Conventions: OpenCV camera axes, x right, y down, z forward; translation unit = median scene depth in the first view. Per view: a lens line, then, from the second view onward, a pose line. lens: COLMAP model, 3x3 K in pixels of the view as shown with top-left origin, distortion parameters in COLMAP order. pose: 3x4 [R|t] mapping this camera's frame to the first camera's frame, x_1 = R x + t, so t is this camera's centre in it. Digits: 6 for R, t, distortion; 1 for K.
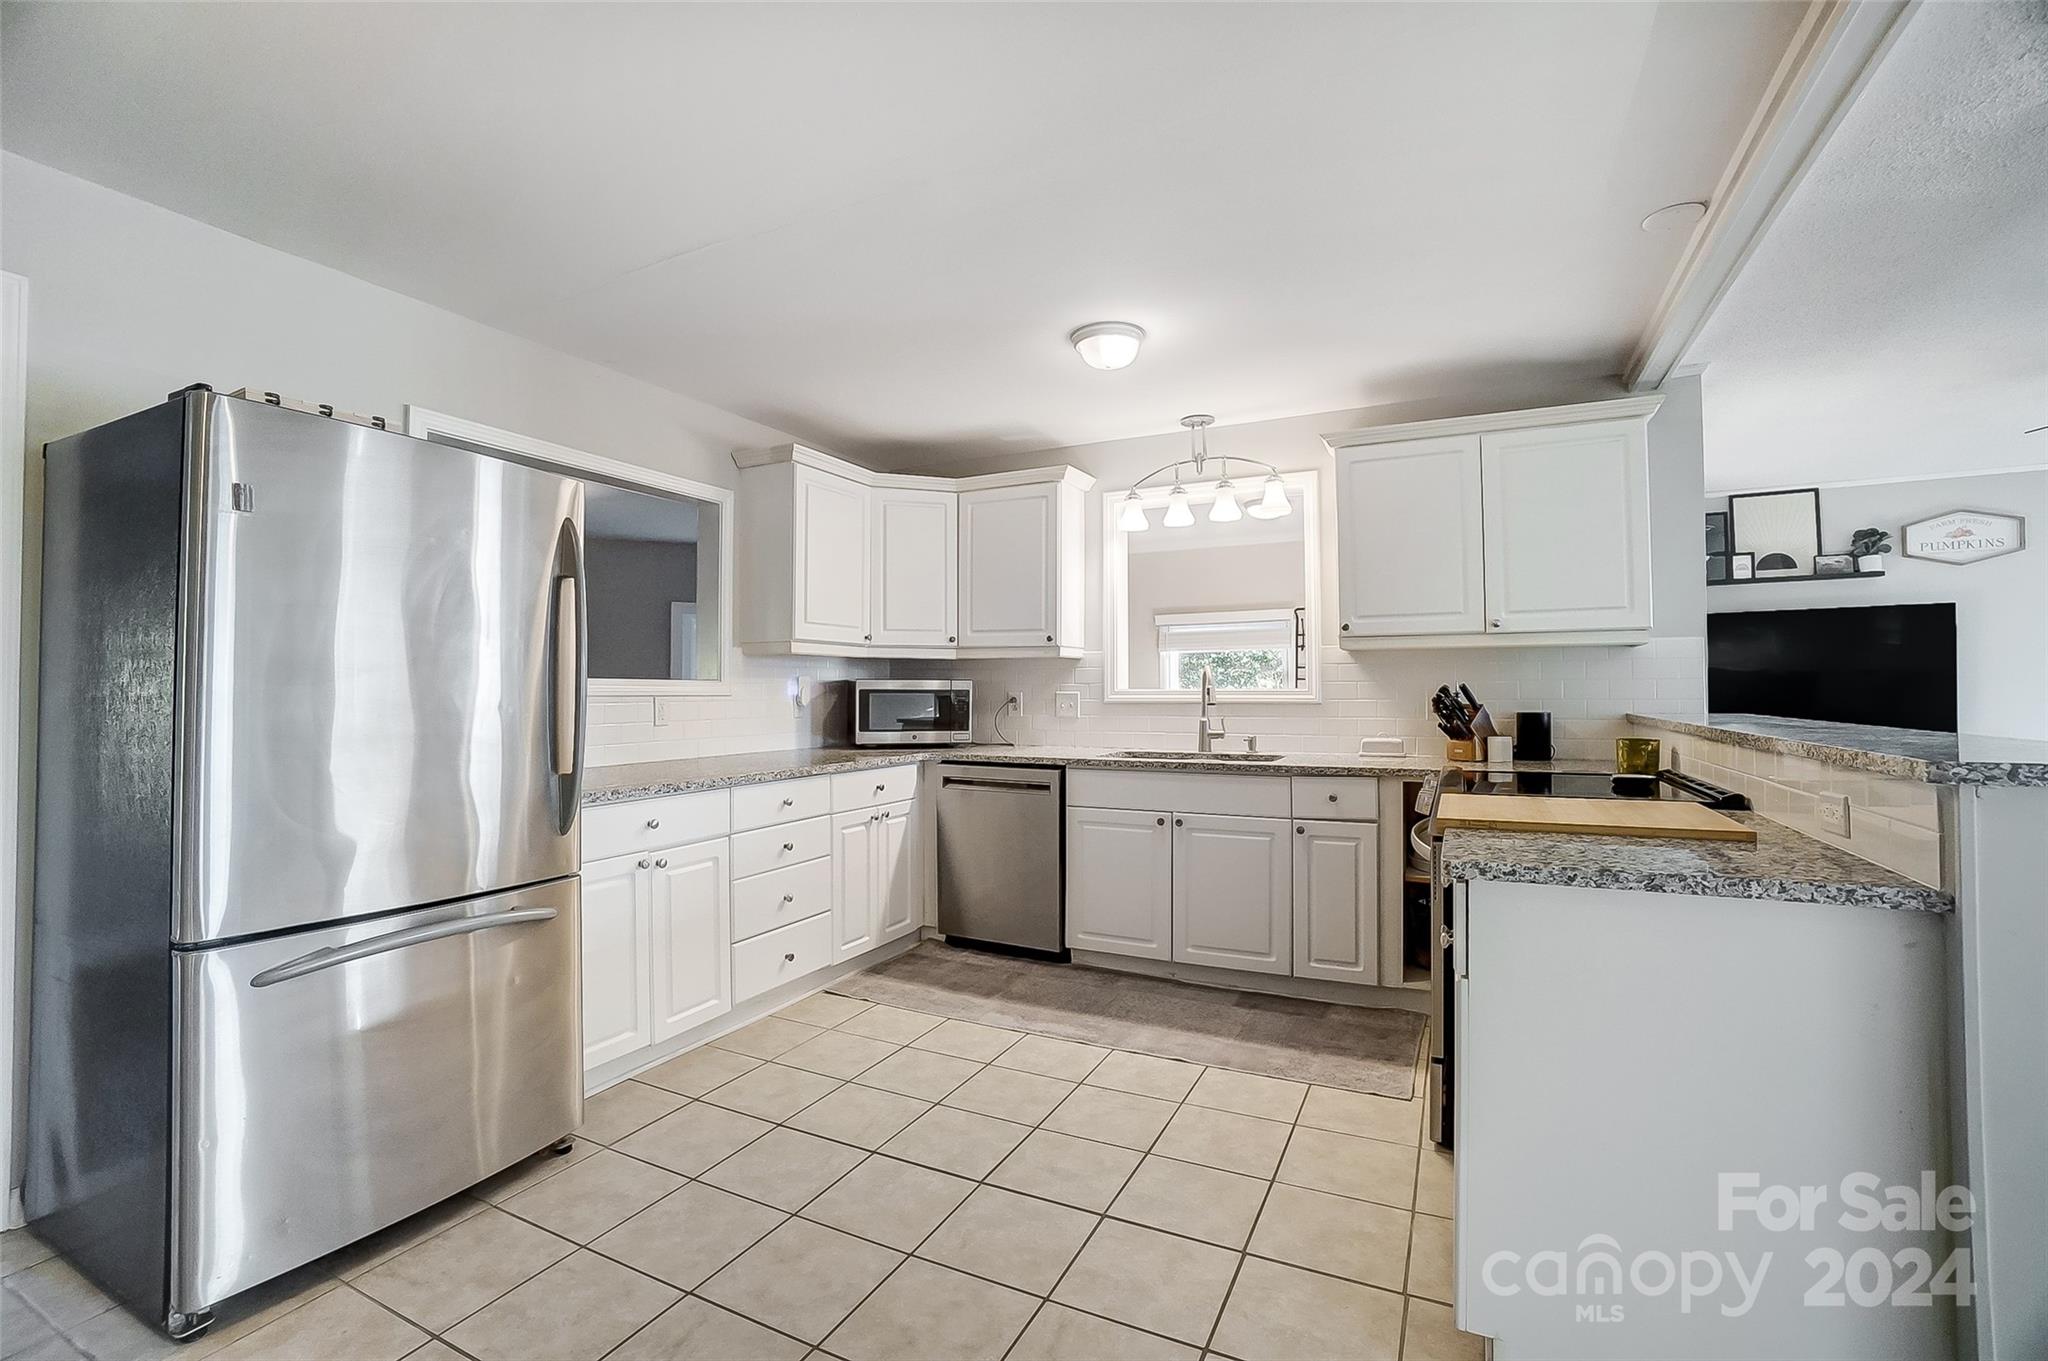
lens RADIAL K [[908.7, 0, 1006.7], [0, 908.7, 673.1], [0, 0, 1]] dist [-0.064321, 0.022323]
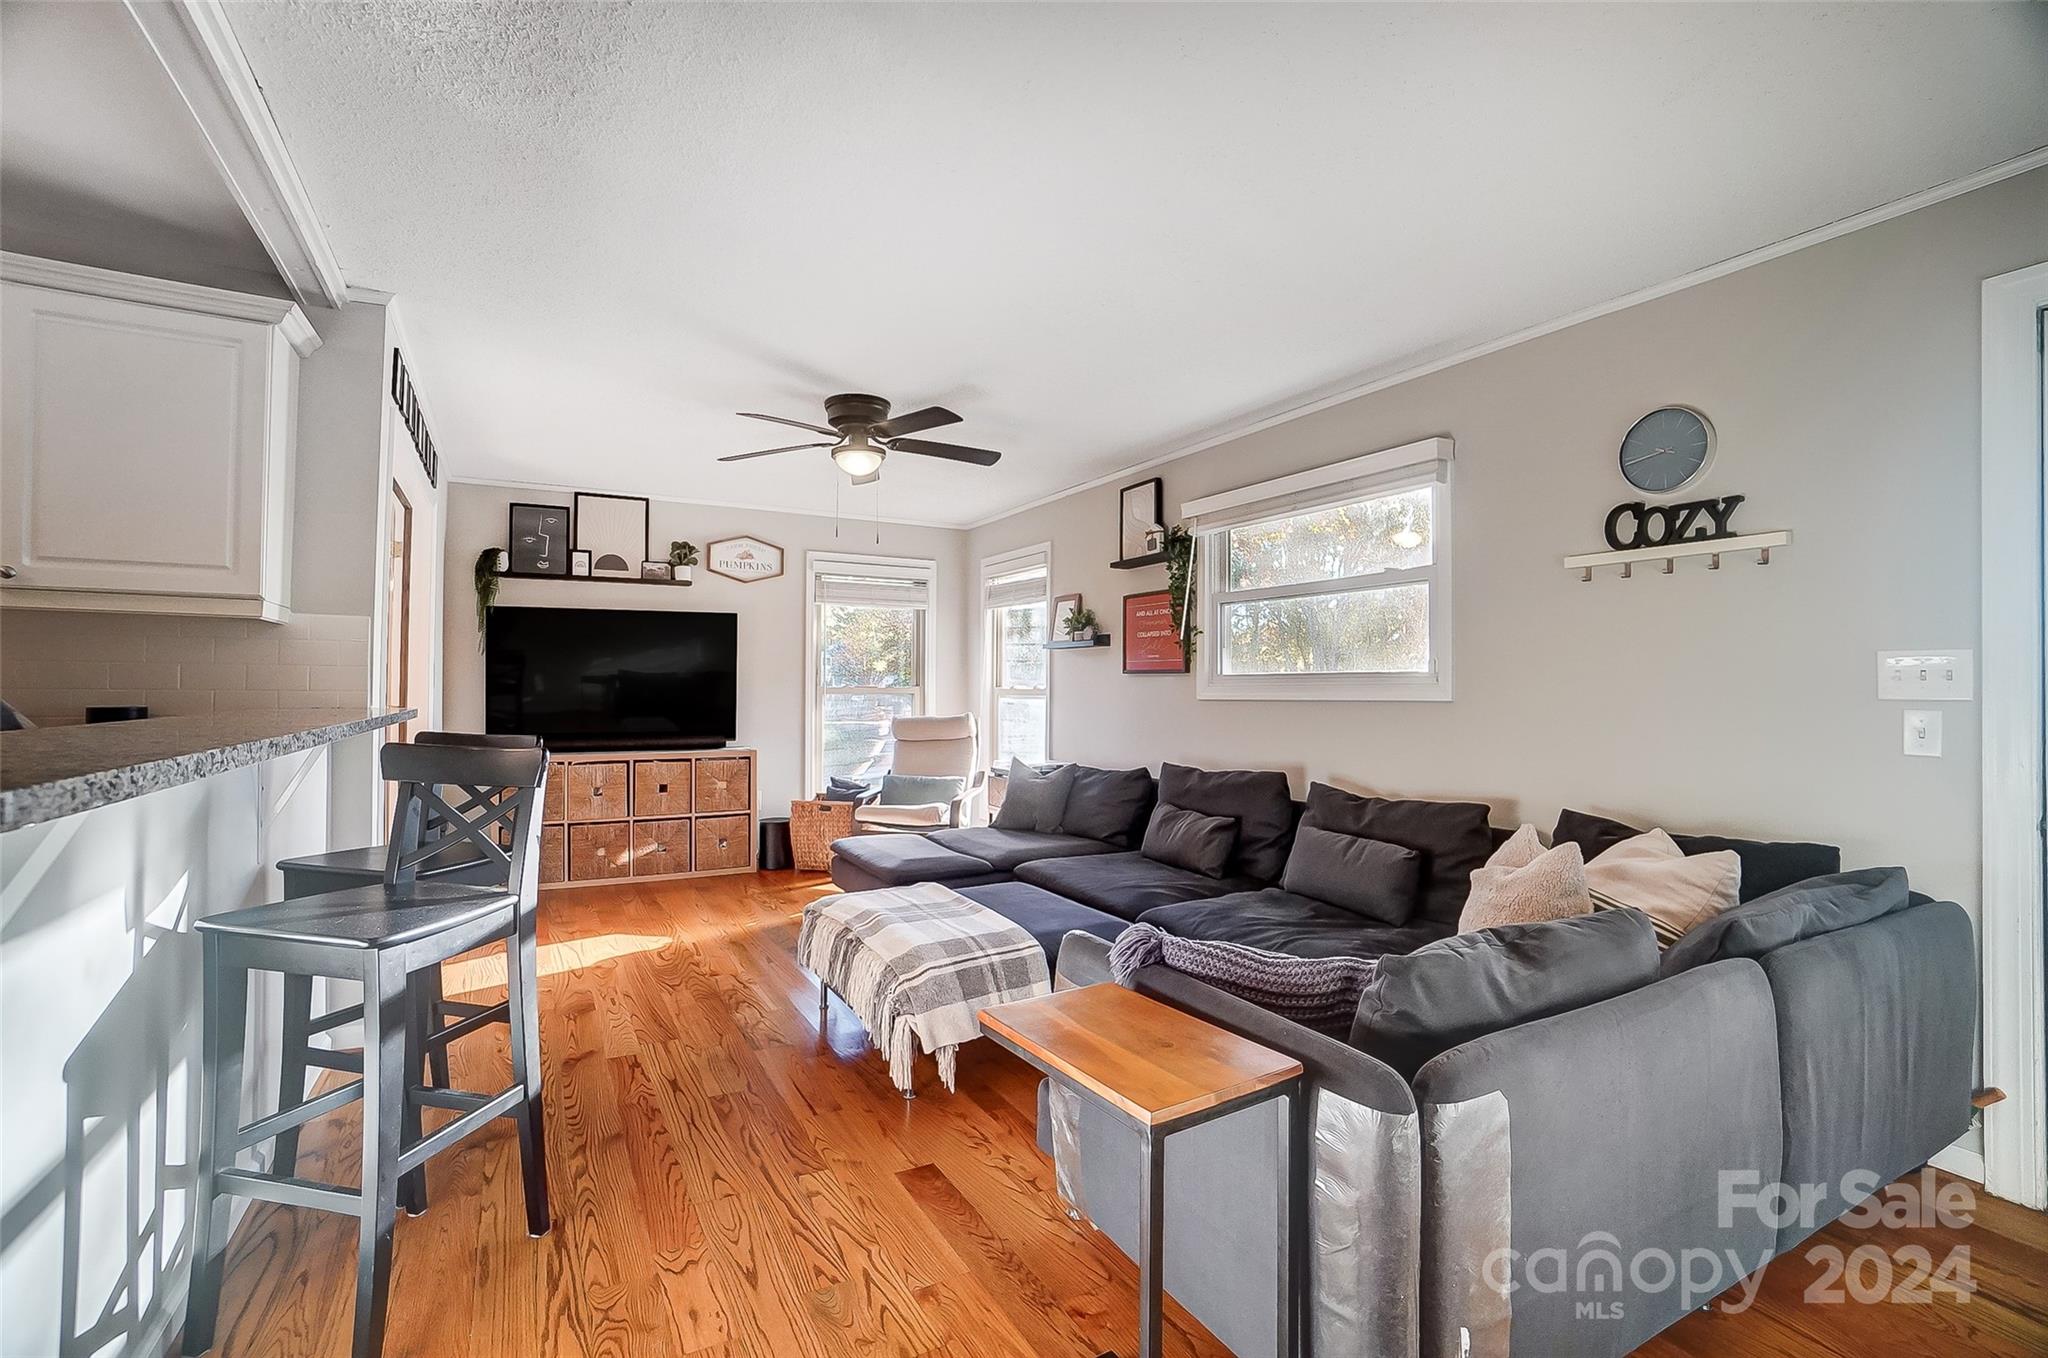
lens RADIAL K [[899.7, 0, 996.1], [0, 899.7, 675.3], [0, 0, 1]] dist [-0.030285, 0.021463]
pose [[0.568653, 0.023234, 0.822250, 0.365826], [-0.029103, 0.999543, -0.008116, 0.002899], [-0.822063, -0.019314, 0.569069, 0.020671]]
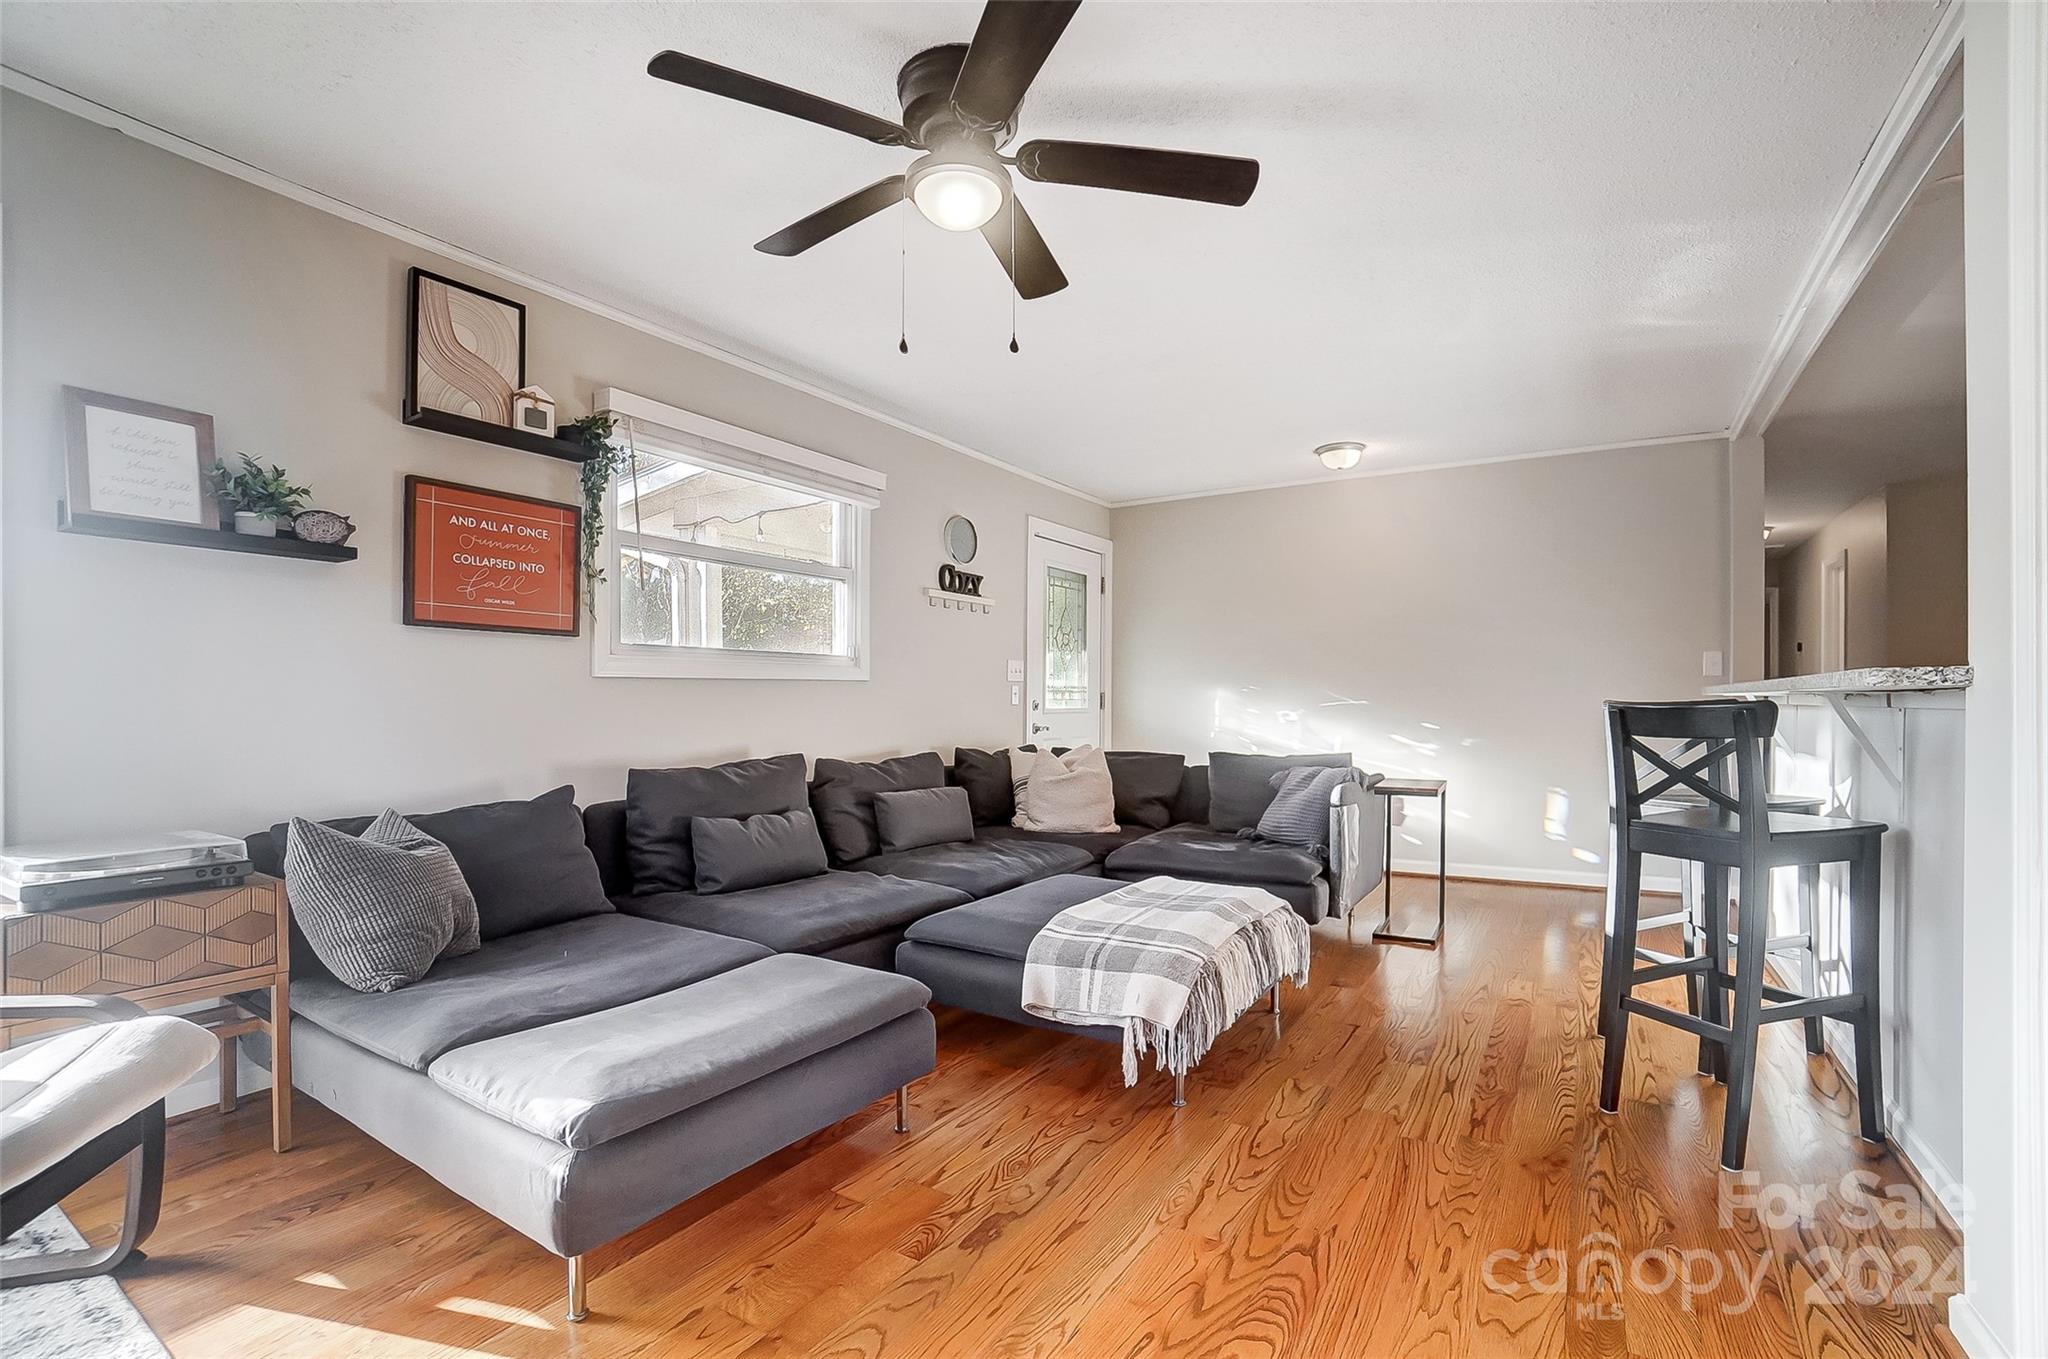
lens RADIAL K [[928.4, 0, 1015.1], [0, 928.4, 700.9], [0, 0, 1]] dist [-0.066502, 0.025268]
pose [[-0.996517, 0.003801, 0.083305, 1.019620], [0.002124, 0.999793, -0.020212, 0.055496], [-0.083364, -0.019965, -0.996319, 1.226149]]
